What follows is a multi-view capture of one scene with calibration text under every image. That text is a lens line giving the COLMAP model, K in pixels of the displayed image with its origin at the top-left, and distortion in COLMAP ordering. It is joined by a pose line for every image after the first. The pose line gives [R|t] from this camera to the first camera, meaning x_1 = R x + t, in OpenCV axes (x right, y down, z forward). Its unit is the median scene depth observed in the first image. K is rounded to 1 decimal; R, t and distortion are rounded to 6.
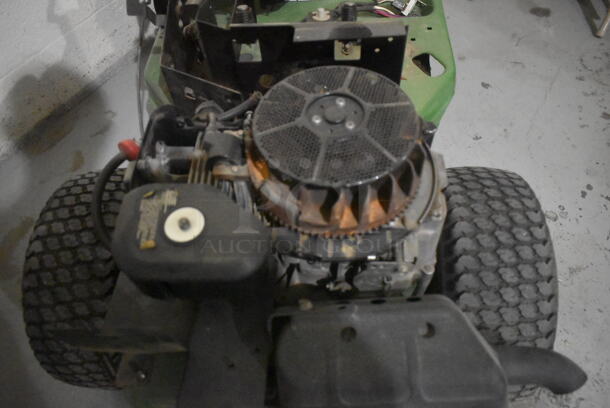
lens RADIAL K [[461.9, 0, 305.0], [0, 461.9, 204.0], [0, 0, 1]] dist [-0.013841, -0.002652]
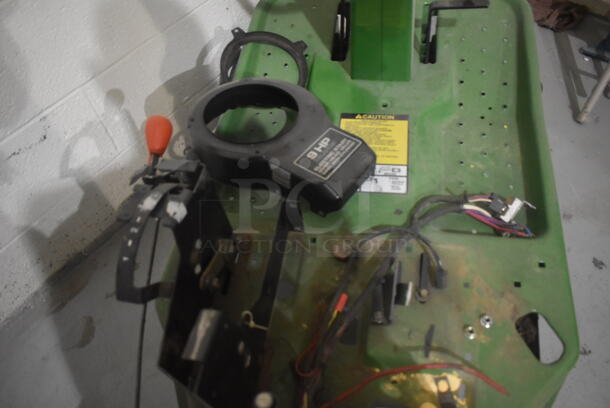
lens RADIAL K [[466.6, 0, 305.0], [0, 466.6, 204.0], [0, 0, 1]] dist [-0.015141, 0.006522]
pose [[0.989899, 0.080267, -0.116861, -0.015180], [-0.079653, 0.996773, 0.009925, -0.415841], [0.117280, -0.000516, 0.993099, 0.217315]]
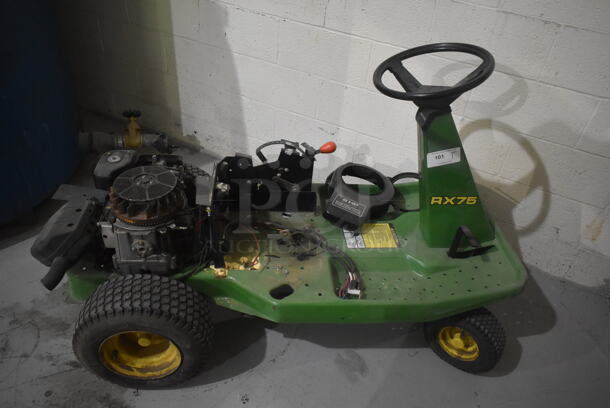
lens RADIAL K [[466.6, 0, 305.0], [0, 466.6, 204.0], [0, 0, 1]] dist [-0.015141, 0.006522]
pose [[0.097954, 0.641205, -0.761092, 1.082913], [-0.864338, 0.433883, 0.254296, -0.758751], [0.493280, 0.632931, 0.596718, -0.050739]]
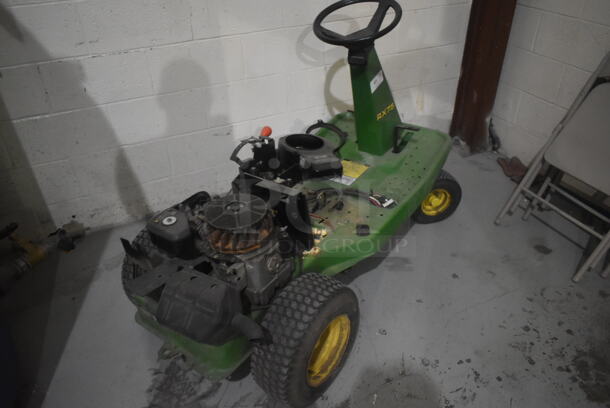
lens RADIAL K [[466.6, 0, 305.0], [0, 466.6, 204.0], [0, 0, 1]] dist [-0.015141, 0.006522]
pose [[0.829689, 0.313815, -0.461668, 0.760820], [-0.452599, 0.862265, -0.227273, 0.102424], [0.326758, 0.397517, 0.857444, -0.563954]]
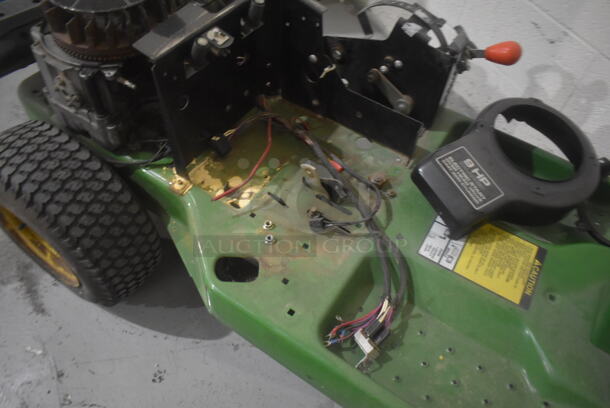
lens RADIAL K [[466.6, 0, 305.0], [0, 466.6, 204.0], [0, 0, 1]] dist [-0.015141, 0.006522]
pose [[-0.517433, 0.683443, -0.514944, 0.473739], [-0.728209, -0.035639, 0.684428, -0.808069], [0.449415, 0.729133, 0.516131, 0.475201]]
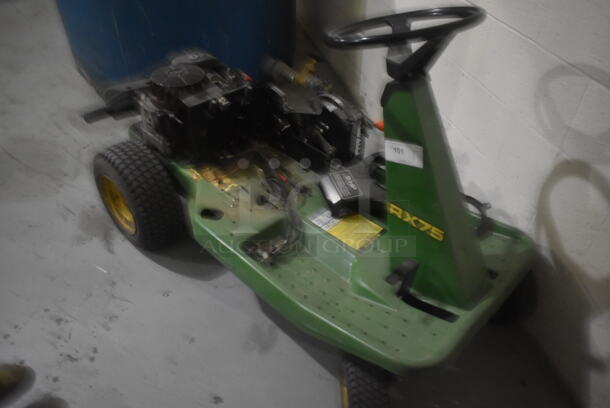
lens RADIAL K [[466.6, 0, 305.0], [0, 466.6, 204.0], [0, 0, 1]] dist [-0.015141, 0.006522]
pose [[-0.680140, 0.482003, -0.552344, 0.771013], [-0.607063, 0.052058, 0.792947, -1.472720], [0.410957, 0.874622, 0.257199, 0.600776]]
